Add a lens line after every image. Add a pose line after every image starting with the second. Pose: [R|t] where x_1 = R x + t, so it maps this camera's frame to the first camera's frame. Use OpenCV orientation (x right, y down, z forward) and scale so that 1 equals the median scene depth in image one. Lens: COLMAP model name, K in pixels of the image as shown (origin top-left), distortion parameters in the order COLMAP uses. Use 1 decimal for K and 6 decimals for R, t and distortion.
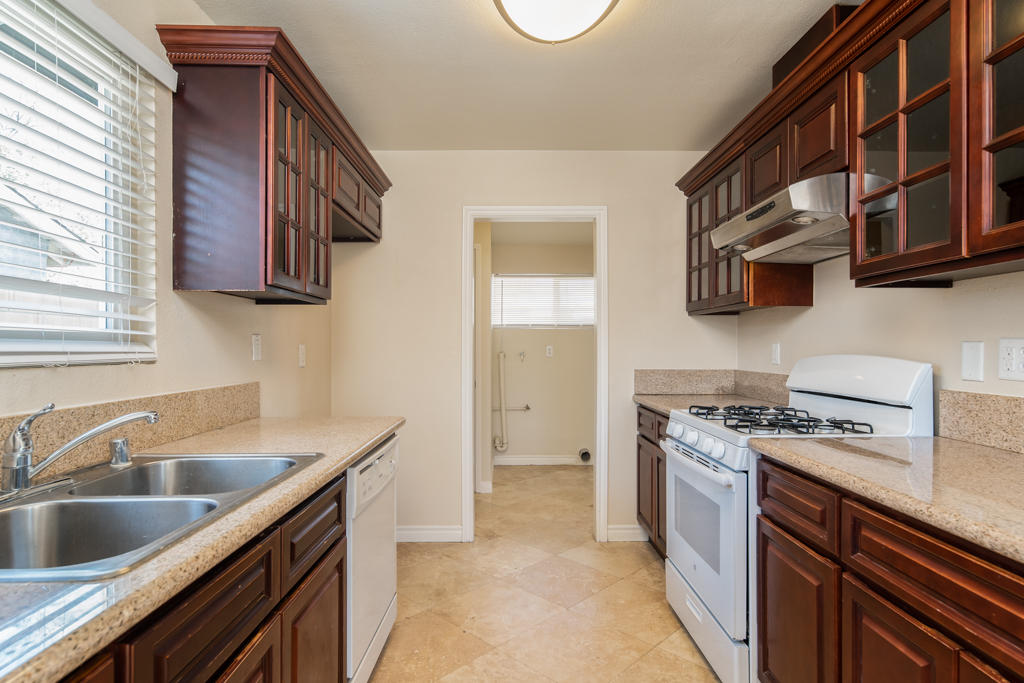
lens RADIAL K [[535.9, 0, 512.0], [0, 535.9, 341.5], [0, 0, 1]] dist [0.035713, 0.000217]
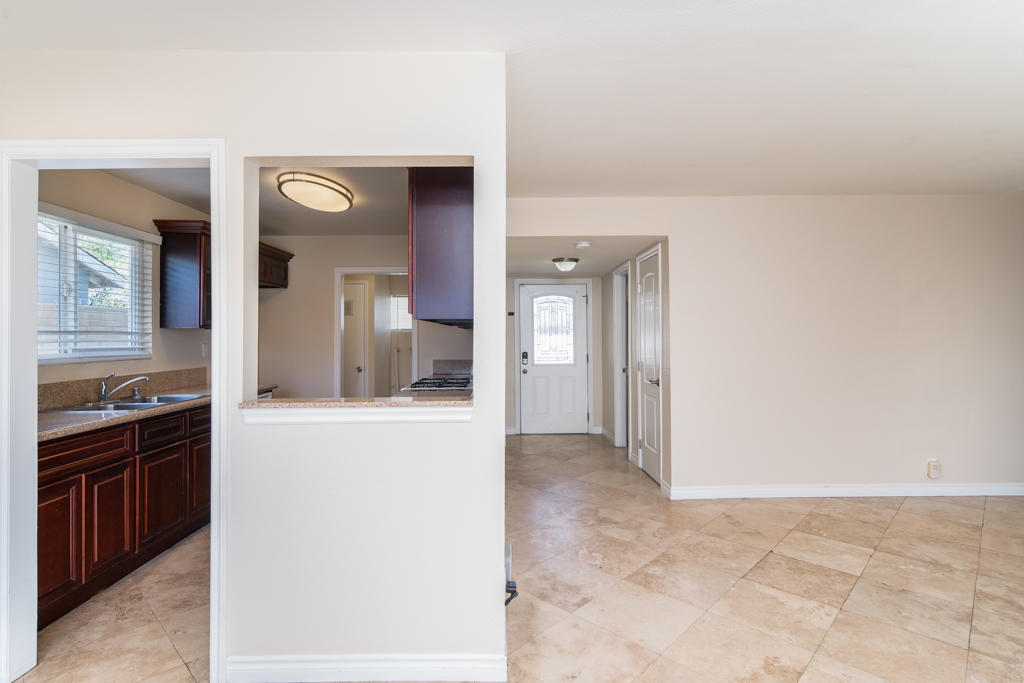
lens RADIAL K [[505.0, 0, 514.6], [0, 505.0, 326.3], [0, 0, 1]] dist [0.010402, -0.001188]
pose [[0.999971, -0.003758, 0.006575, 0.788648], [0.003843, 0.999907, -0.013085, -0.057879], [-0.006525, 0.013110, 0.999893, -1.057983]]
